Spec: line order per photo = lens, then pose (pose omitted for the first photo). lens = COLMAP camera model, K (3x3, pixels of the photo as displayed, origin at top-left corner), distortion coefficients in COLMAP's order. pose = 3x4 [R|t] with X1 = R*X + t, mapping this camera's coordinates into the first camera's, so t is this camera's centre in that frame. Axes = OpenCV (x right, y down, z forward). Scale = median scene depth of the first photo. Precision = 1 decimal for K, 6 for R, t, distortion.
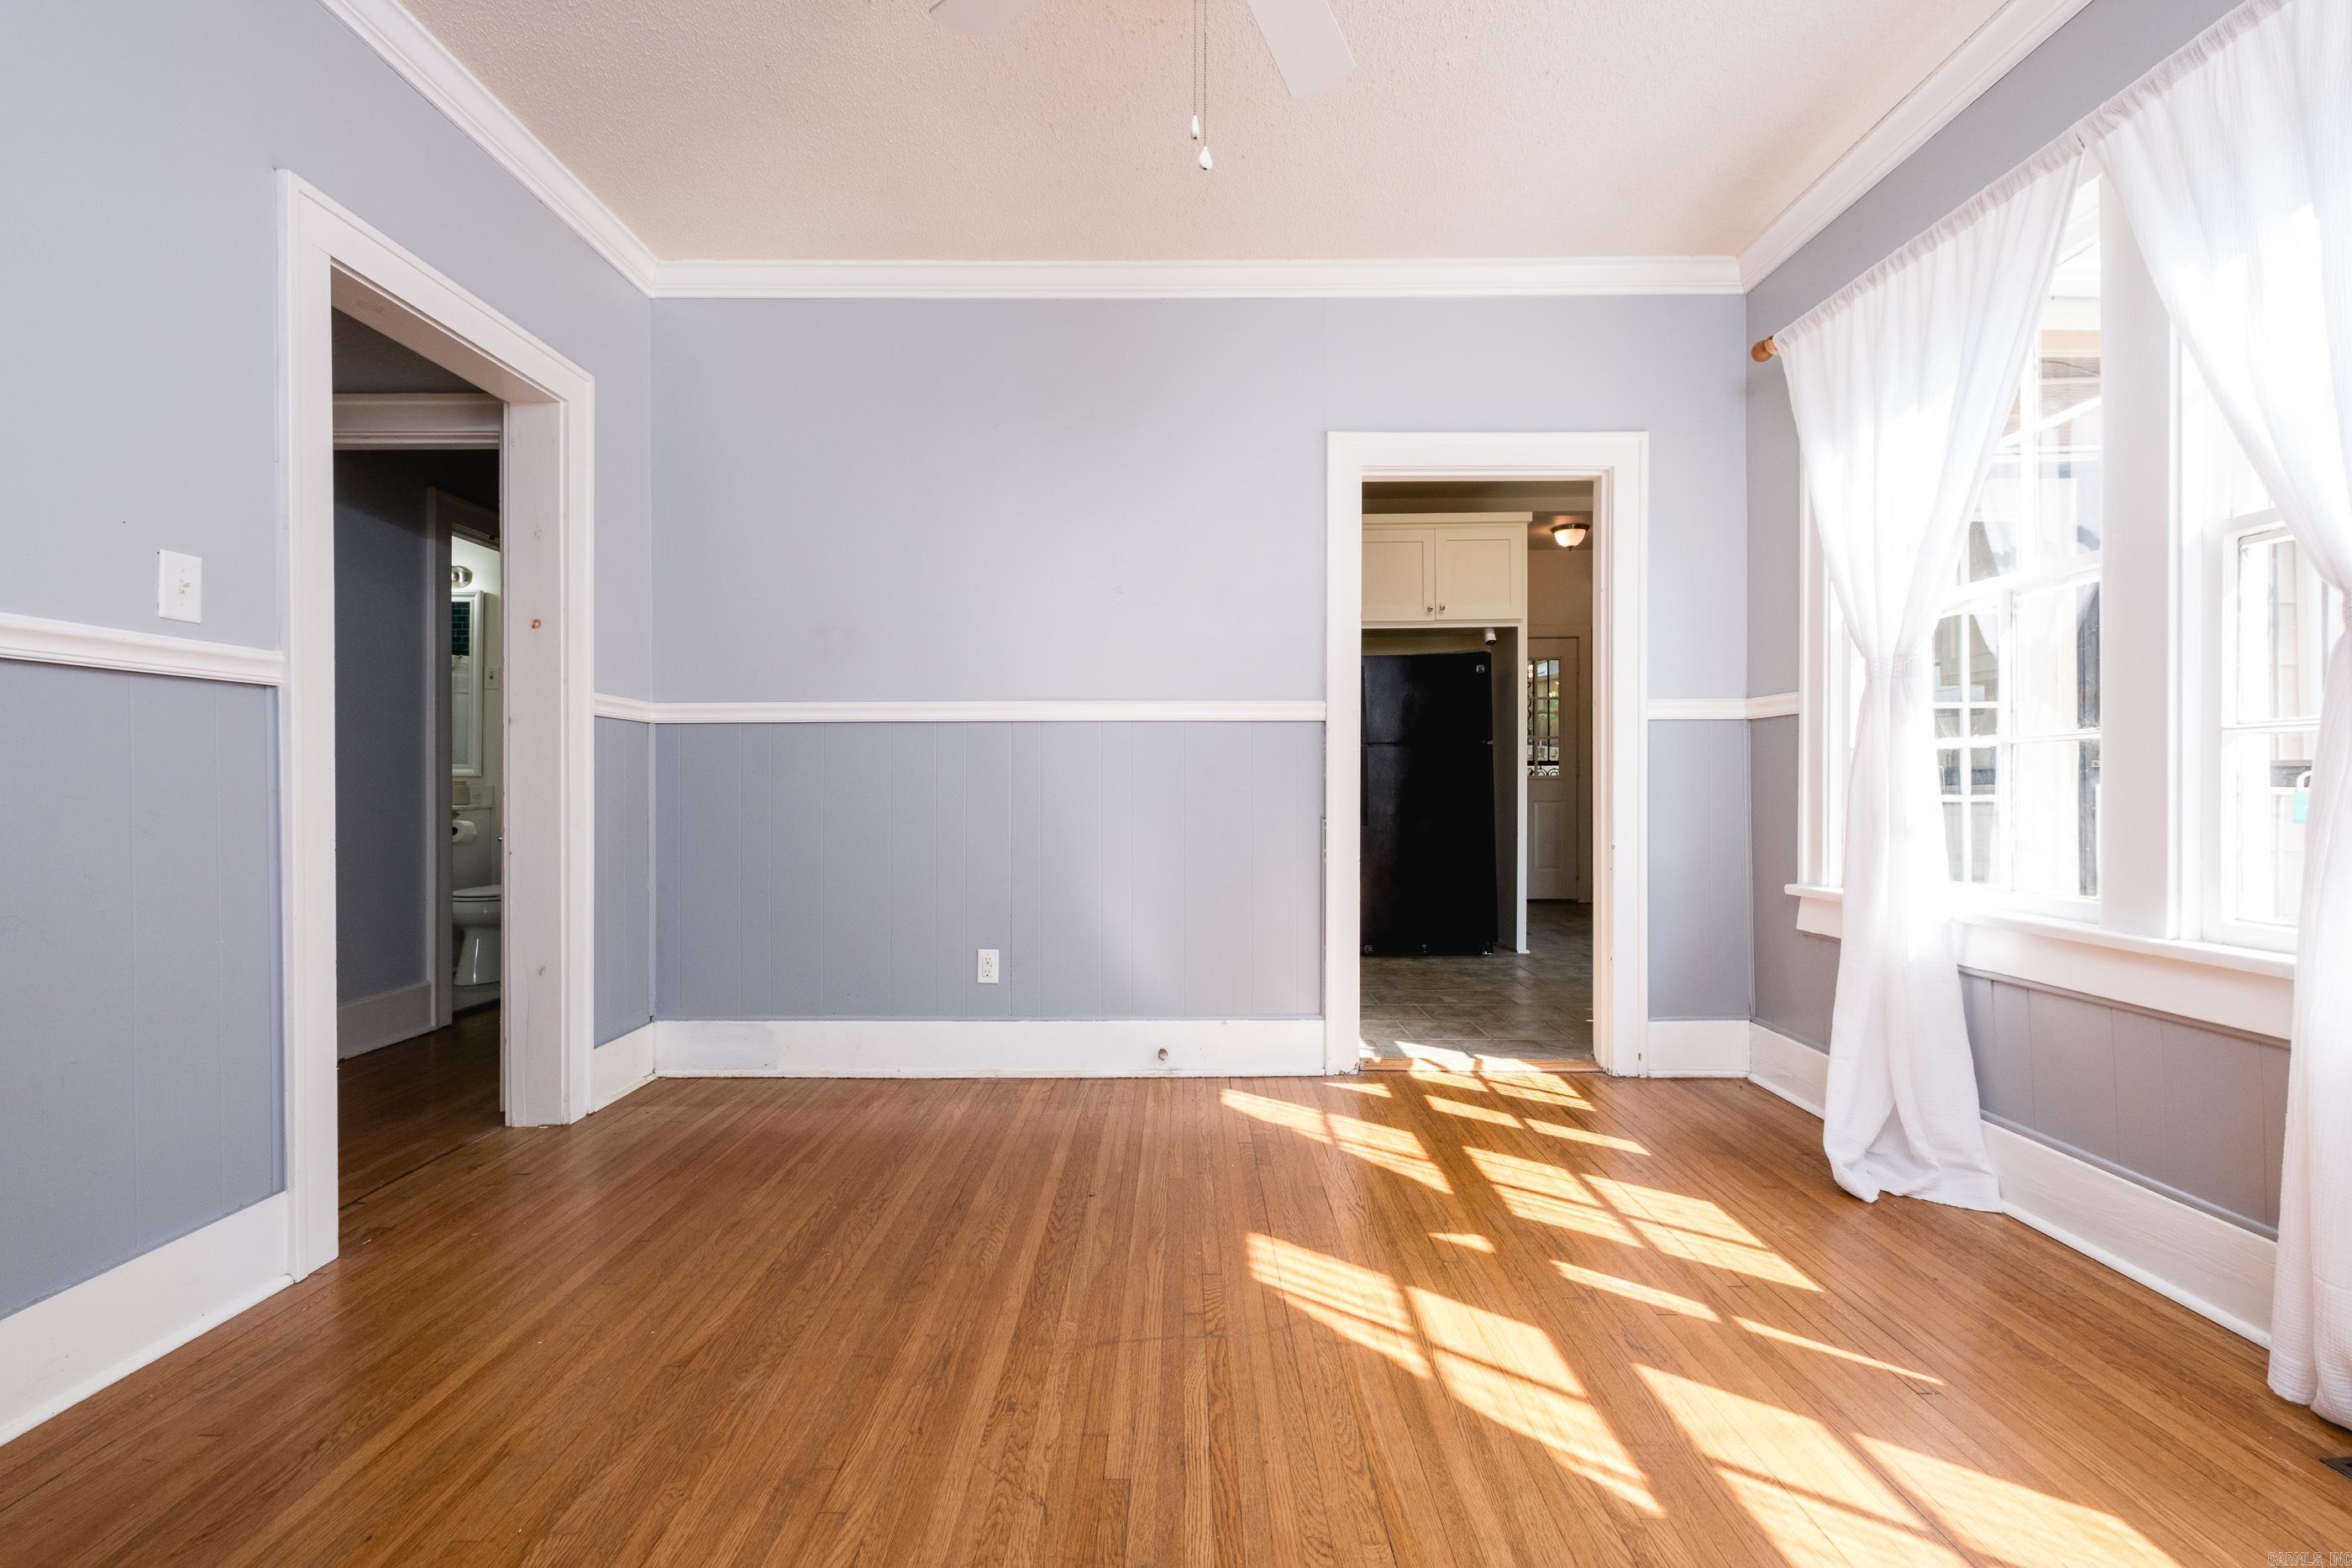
lens RADIAL K [[1021.7, 0, 1171.8], [0, 1021.7, 775.1], [0, 0, 1]] dist [0.007451, -0.007694]
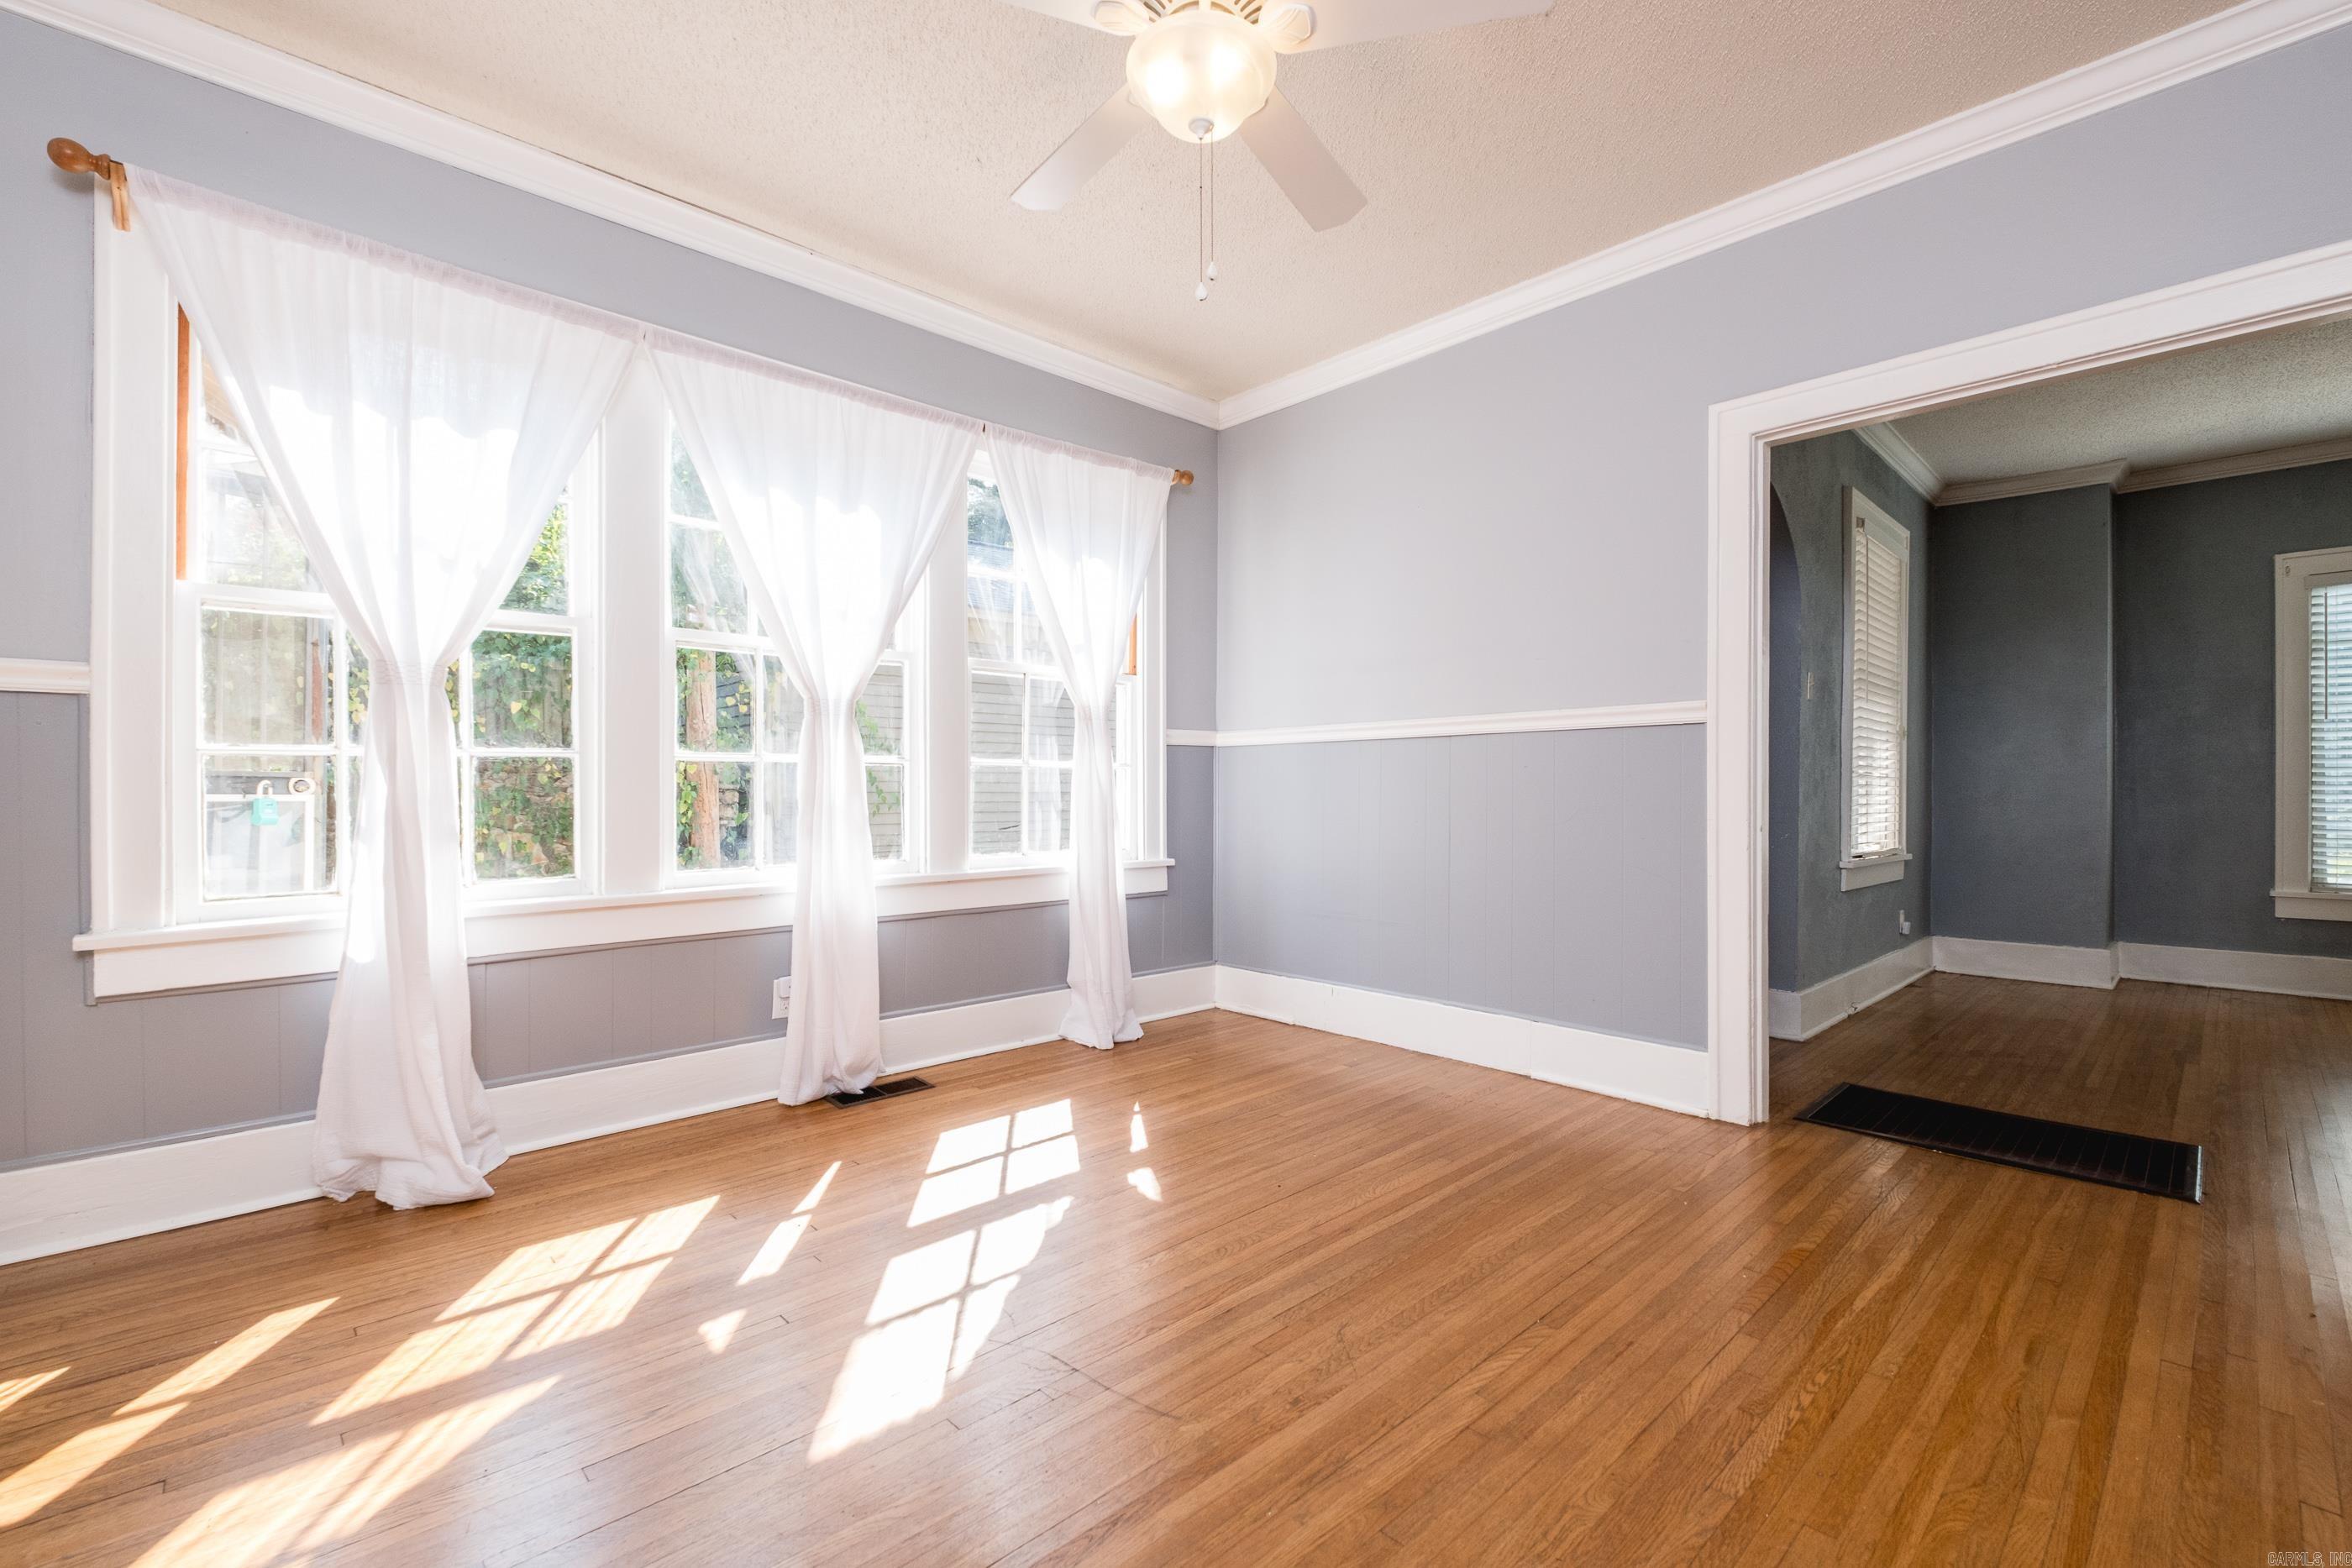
lens RADIAL K [[1018.9, 0, 1164.4], [0, 1018.9, 791.2], [0, 0, 1]] dist [0.003864, 0.000042]
pose [[-0.690114, -0.003767, 0.723691, -0.414368], [-0.005712, 0.999984, -0.000241, 0.004087], [-0.723678, -0.004300, -0.690124, 0.946161]]
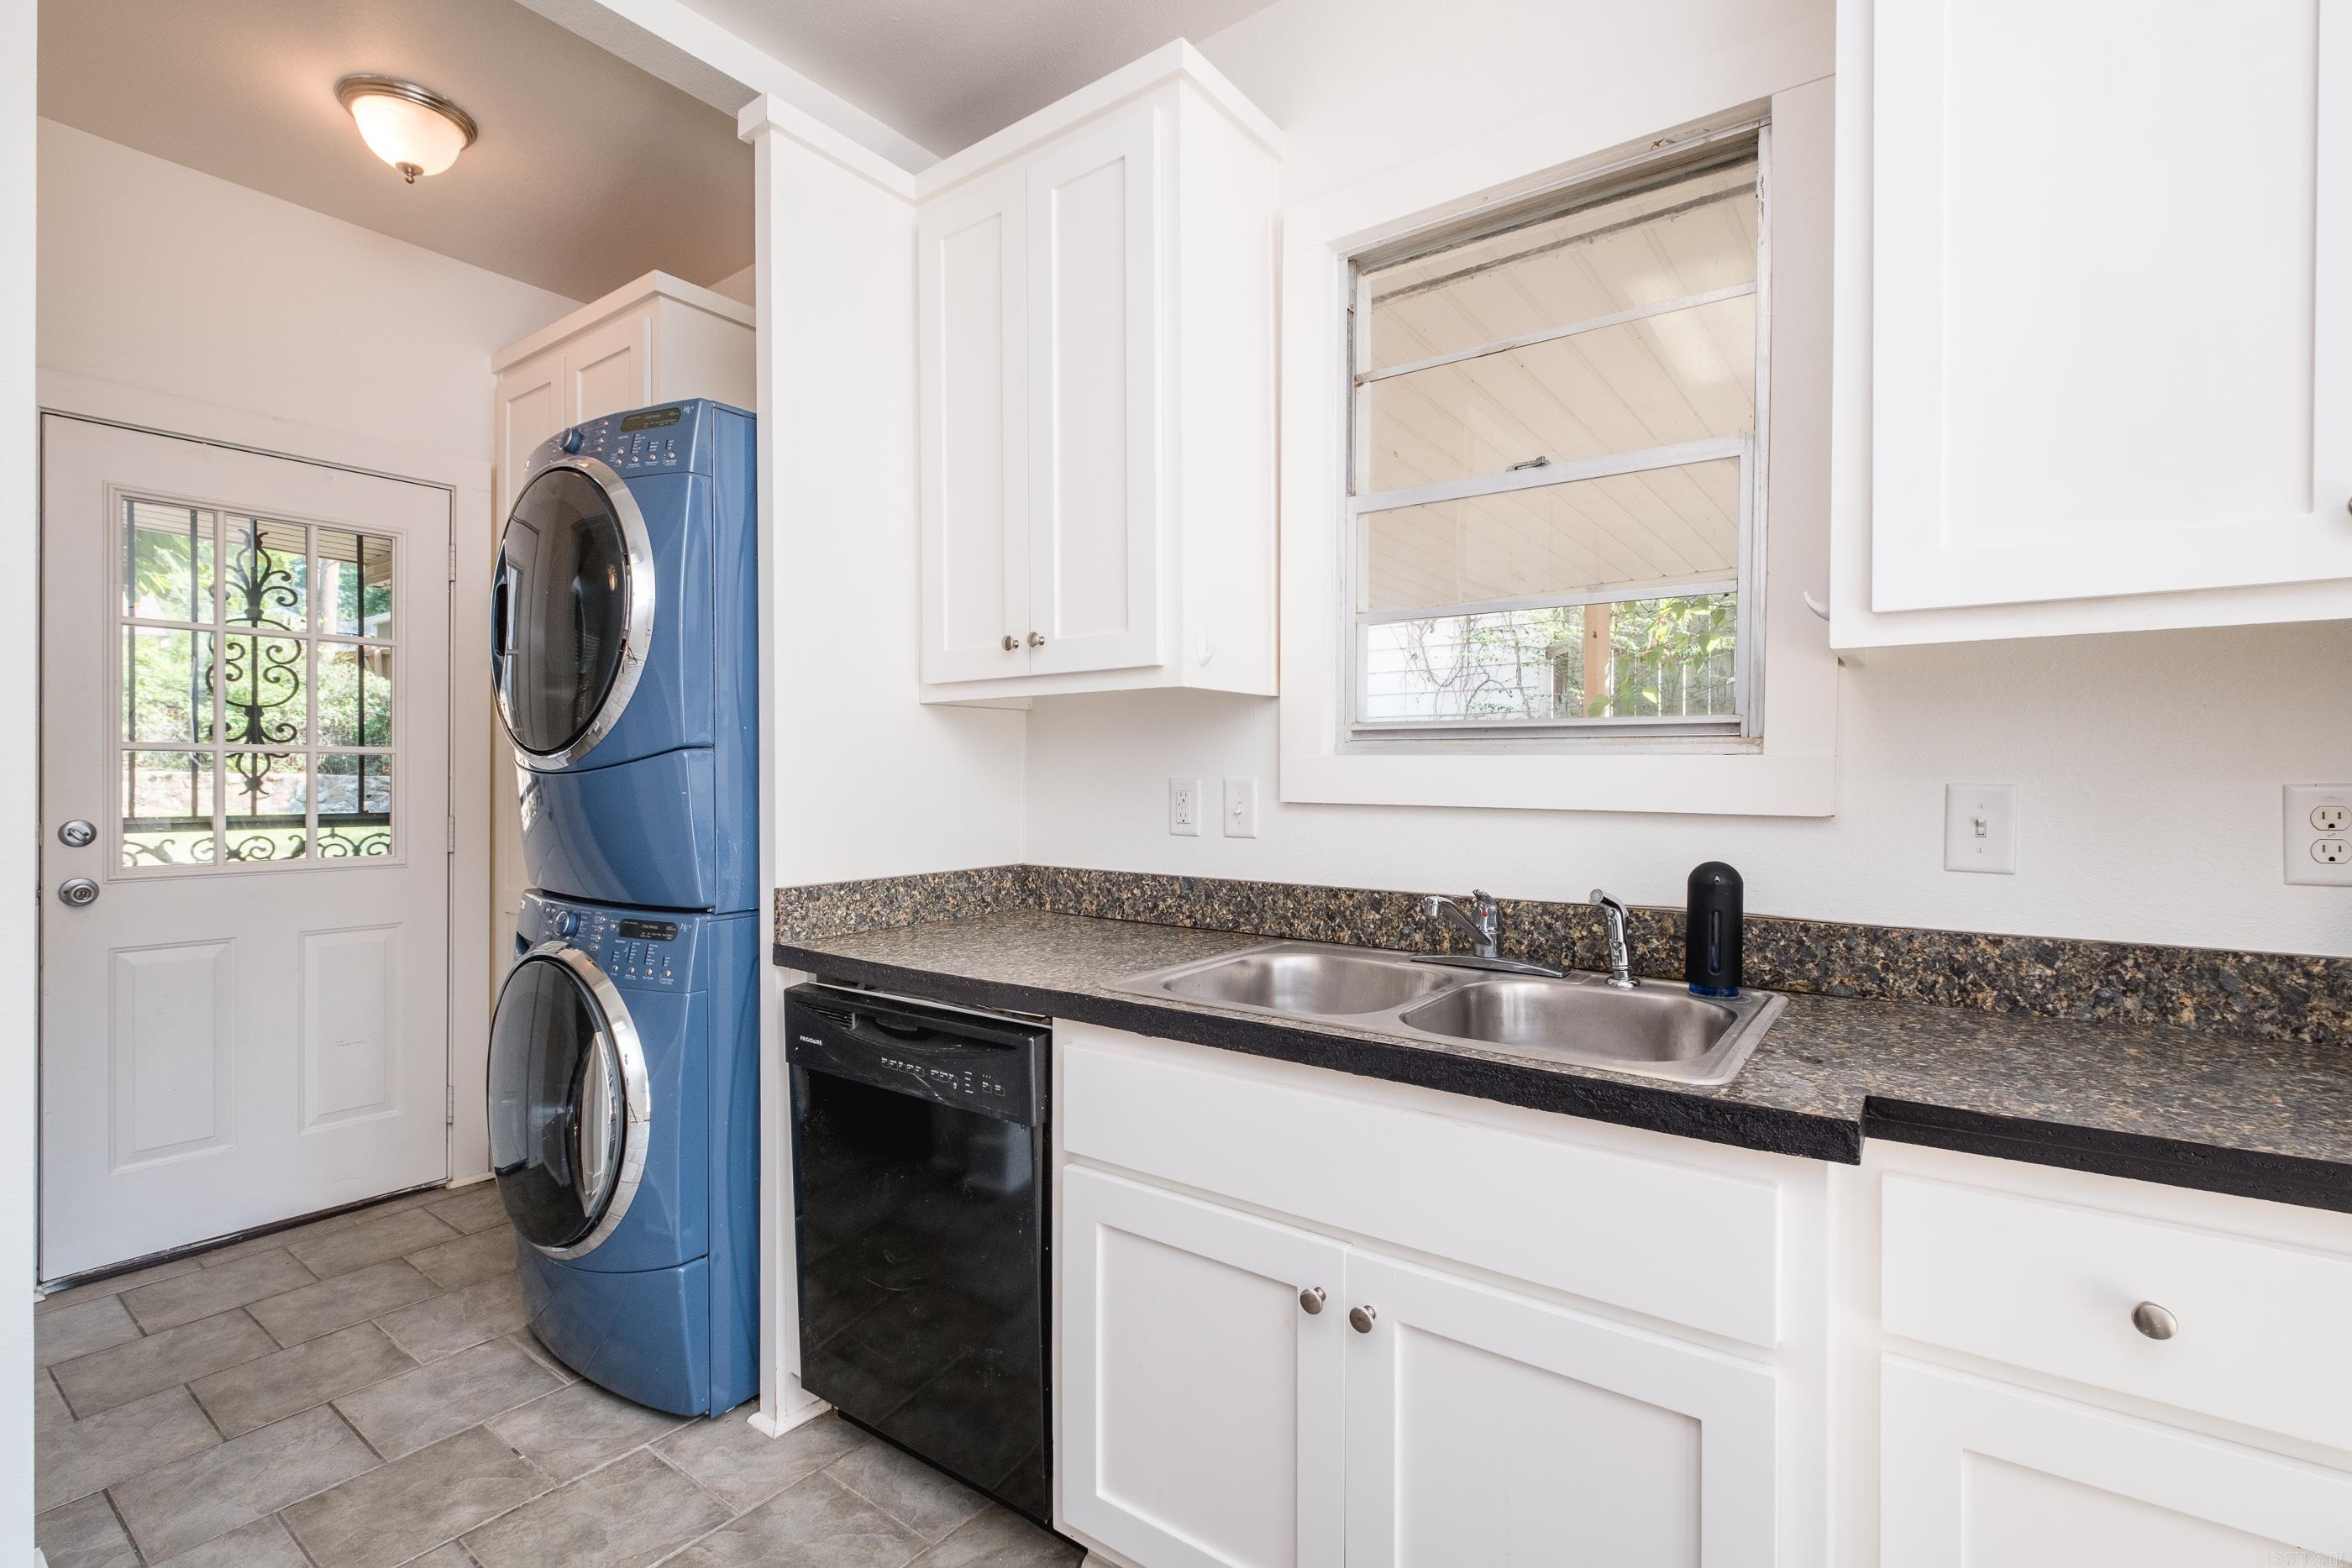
lens RADIAL K [[1072.6, 0, 1211.4], [0, 1072.6, 780.8], [0, 0, 1]] dist [0.016352, -0.009293]
pose [[0.575692, 0.002274, 0.817664, 0.597701], [-0.006233, 0.999979, 0.001607, -0.073155], [-0.817643, -0.006022, 0.575694, 1.384599]]
